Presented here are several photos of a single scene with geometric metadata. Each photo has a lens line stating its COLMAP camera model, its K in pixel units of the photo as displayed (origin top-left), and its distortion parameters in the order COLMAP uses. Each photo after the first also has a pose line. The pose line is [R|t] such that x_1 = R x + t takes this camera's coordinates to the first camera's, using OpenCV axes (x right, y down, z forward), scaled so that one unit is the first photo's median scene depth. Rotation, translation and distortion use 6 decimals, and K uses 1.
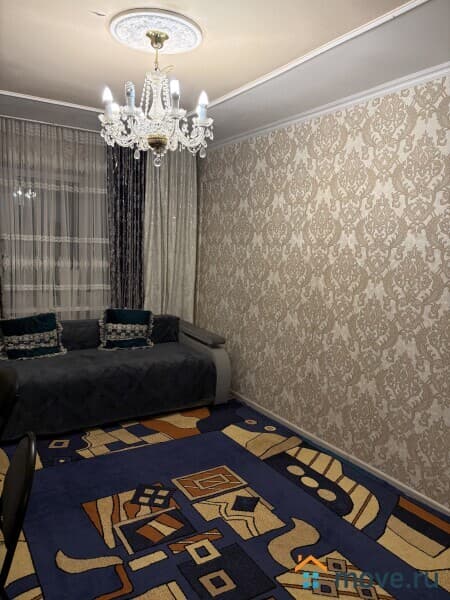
lens RADIAL K [[450.9, 0, 221.8], [0, 450.9, 300.2], [0, 0, 1]] dist [0.000398, -0.005780]
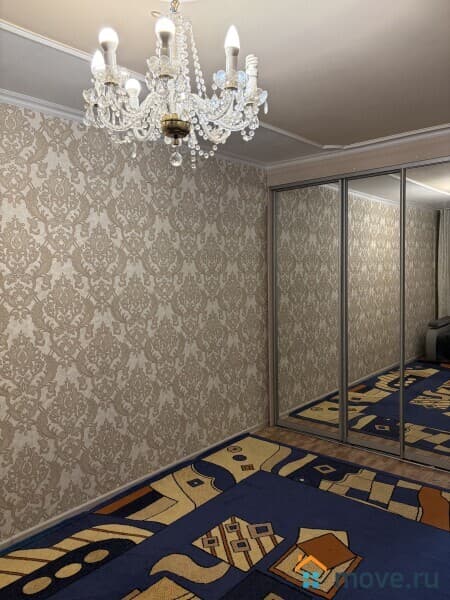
lens RADIAL K [[450.9, 0, 221.8], [0, 450.9, 300.0], [0, 0, 1]] dist [0.000398, -0.005780]
pose [[-0.326198, -0.084346, 0.941531, -0.650871], [0.119233, 0.984385, 0.129494, -0.151804], [-0.937752, 0.154503, -0.311047, 0.985151]]
